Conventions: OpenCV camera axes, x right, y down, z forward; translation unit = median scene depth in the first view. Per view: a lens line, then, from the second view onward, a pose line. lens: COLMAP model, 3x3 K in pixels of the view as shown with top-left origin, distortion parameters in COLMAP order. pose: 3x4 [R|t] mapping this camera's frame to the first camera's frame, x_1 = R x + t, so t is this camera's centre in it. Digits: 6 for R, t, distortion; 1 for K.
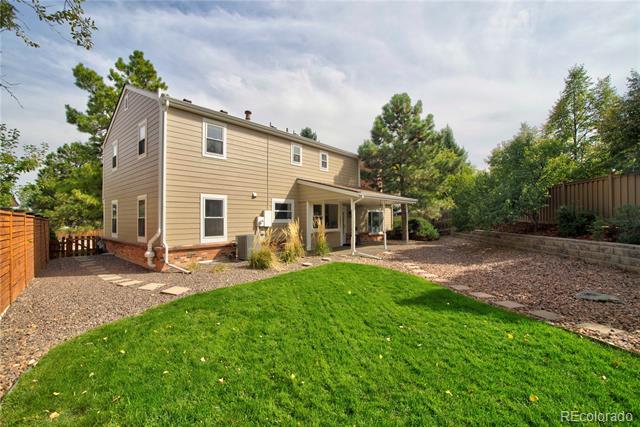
lens RADIAL K [[276.8, 0, 310.3], [0, 276.8, 225.0], [0, 0, 1]] dist [-0.032097, 0.001957]
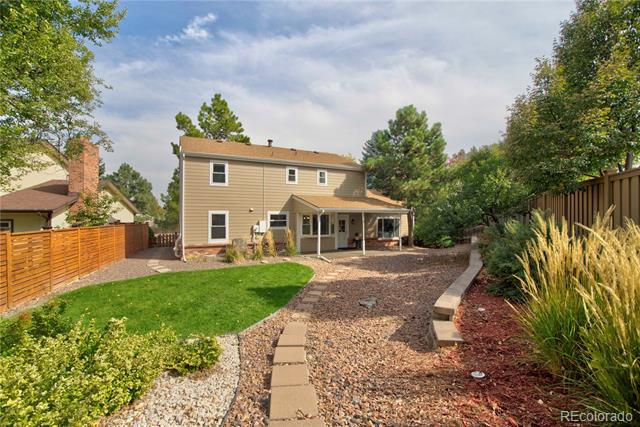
lens RADIAL K [[276.8, 0, 322.7], [0, 276.8, 216.5], [0, 0, 1]] dist [-0.032097, 0.001957]
pose [[0.929051, 0.016493, -0.369584, 0.502854], [-0.019189, 0.999809, -0.003619, -0.059292], [0.369454, 0.010455, 0.929190, -0.112074]]
